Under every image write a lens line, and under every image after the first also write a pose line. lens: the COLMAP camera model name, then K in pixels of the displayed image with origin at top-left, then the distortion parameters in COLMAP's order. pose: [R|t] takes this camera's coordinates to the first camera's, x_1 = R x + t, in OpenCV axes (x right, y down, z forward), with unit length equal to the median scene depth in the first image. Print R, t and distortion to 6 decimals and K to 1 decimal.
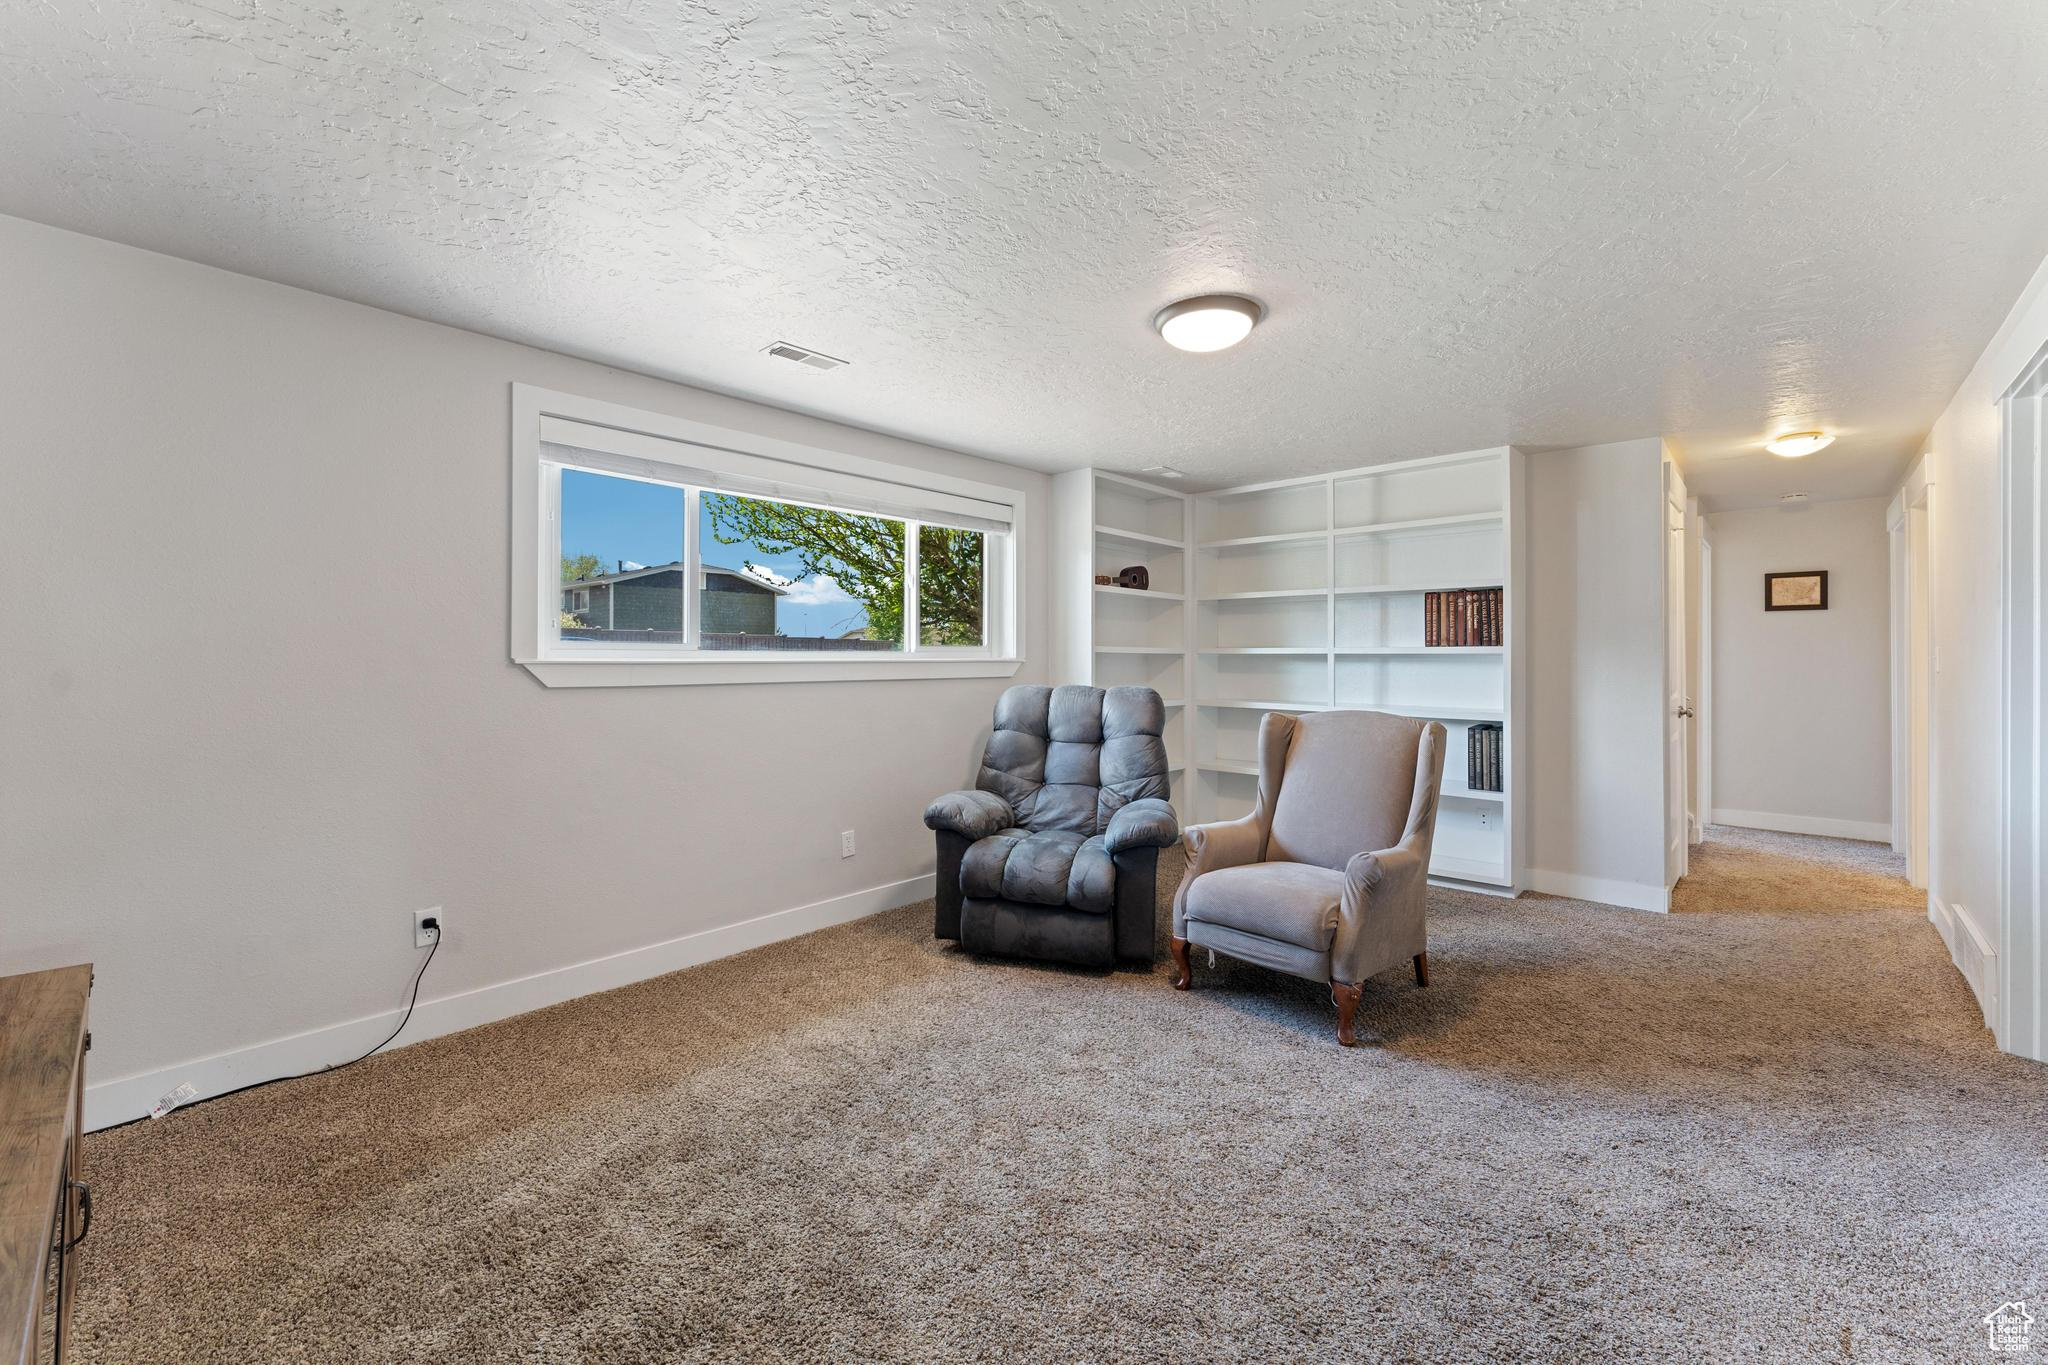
lens RADIAL K [[820.8, 0, 1016.0], [0, 820.8, 657.2], [0, 0, 1]] dist [0.000734, 0.000081]
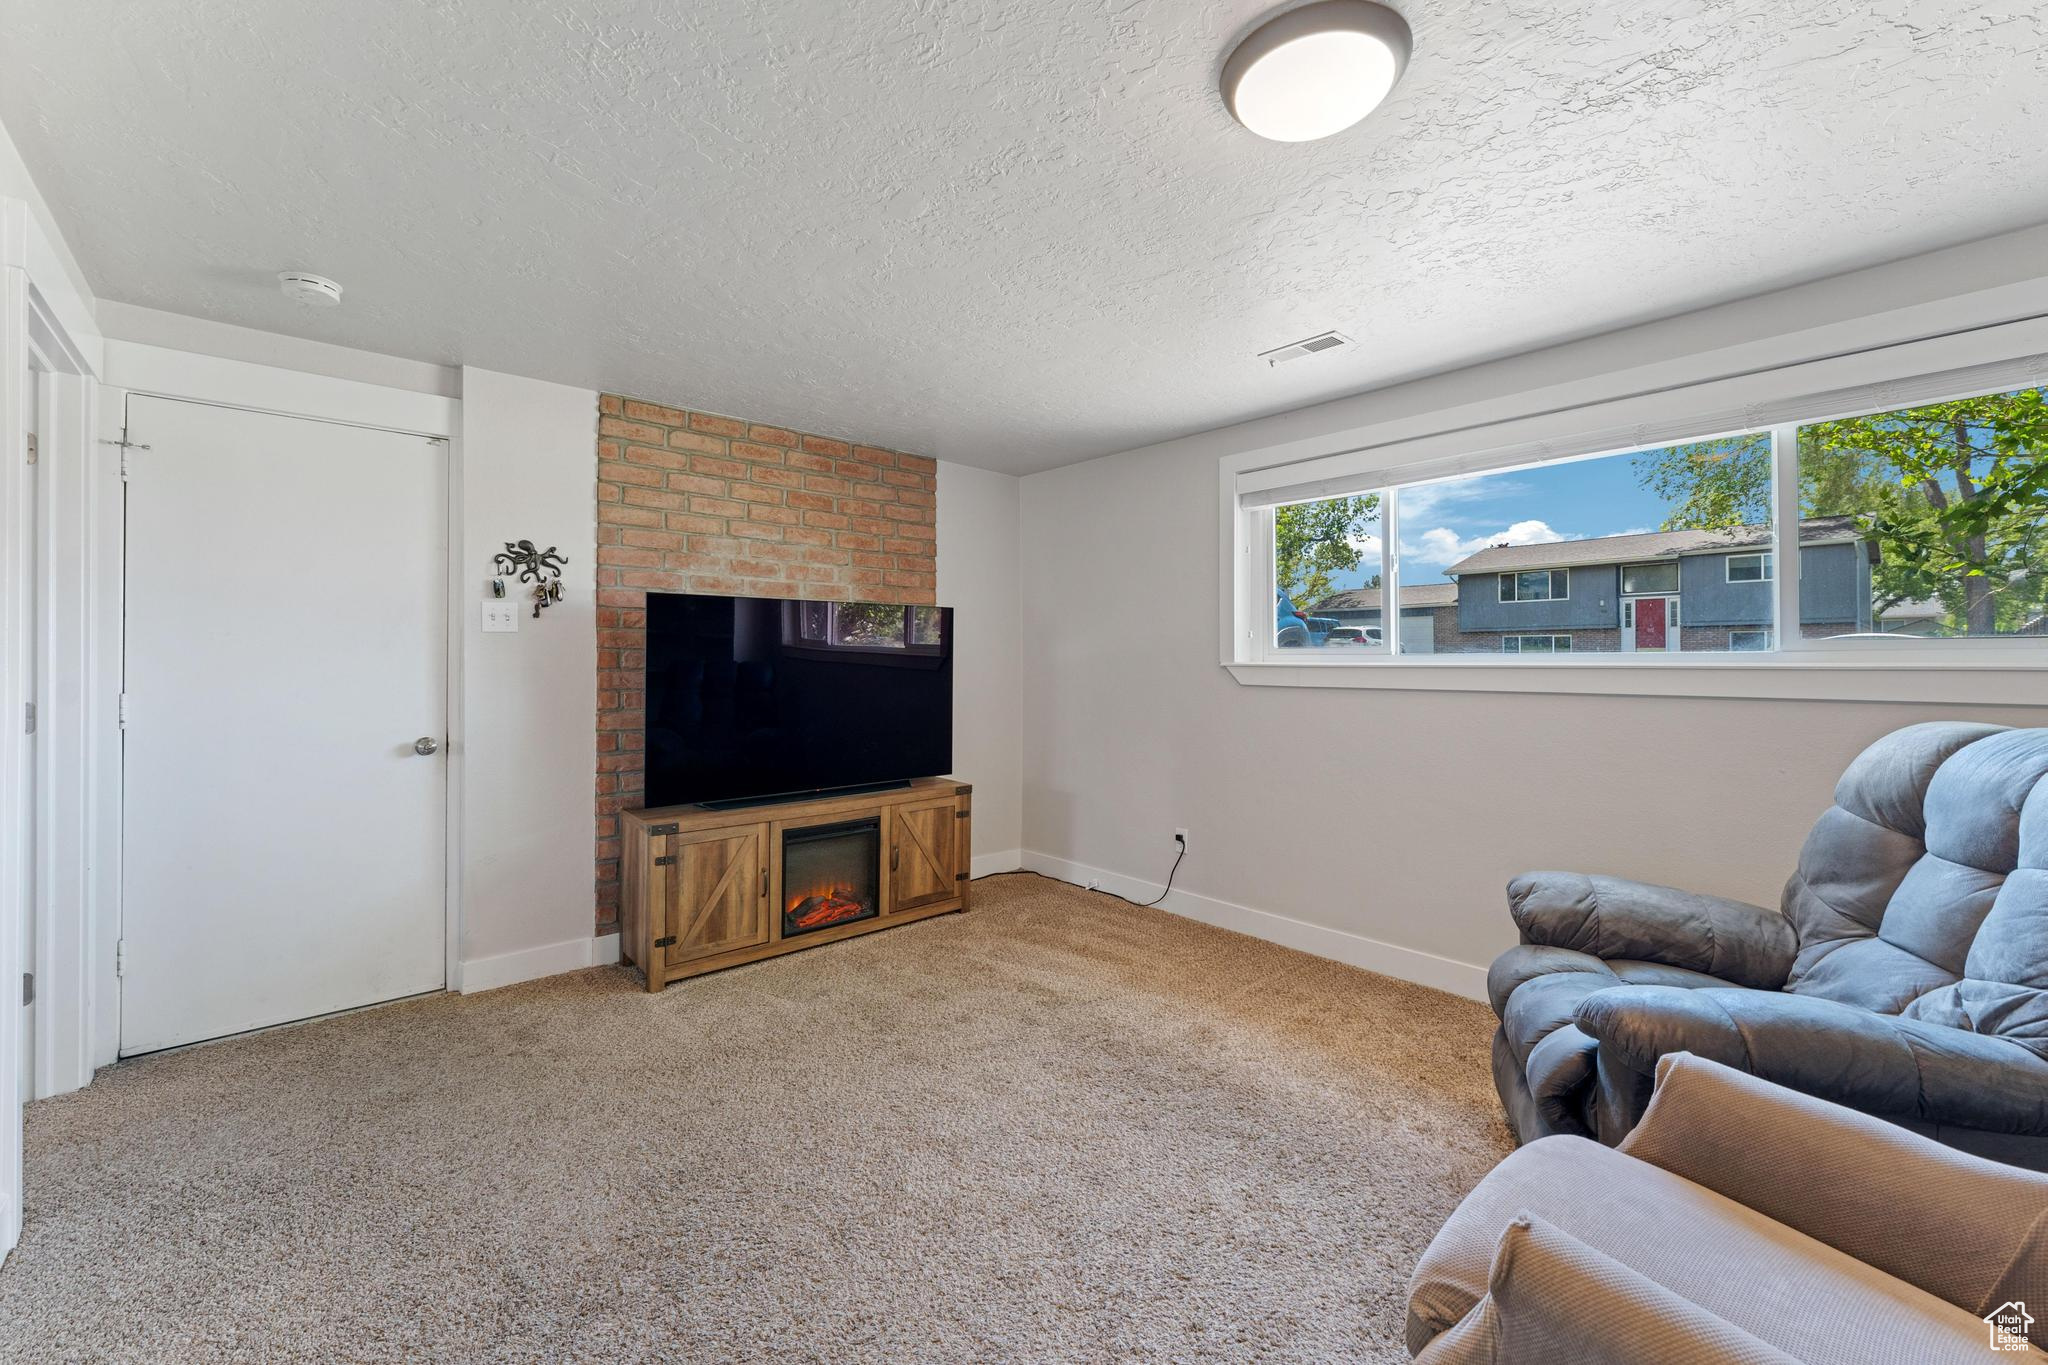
lens RADIAL K [[820.8, 0, 1016.0], [0, 820.8, 657.2], [0, 0, 1]] dist [0.000734, 0.000081]
pose [[-0.096292, -0.008128, -0.995320, 0.762606], [-0.003299, 0.999964, -0.007847, 0.005262], [0.995348, 0.002528, -0.096315, 0.789744]]
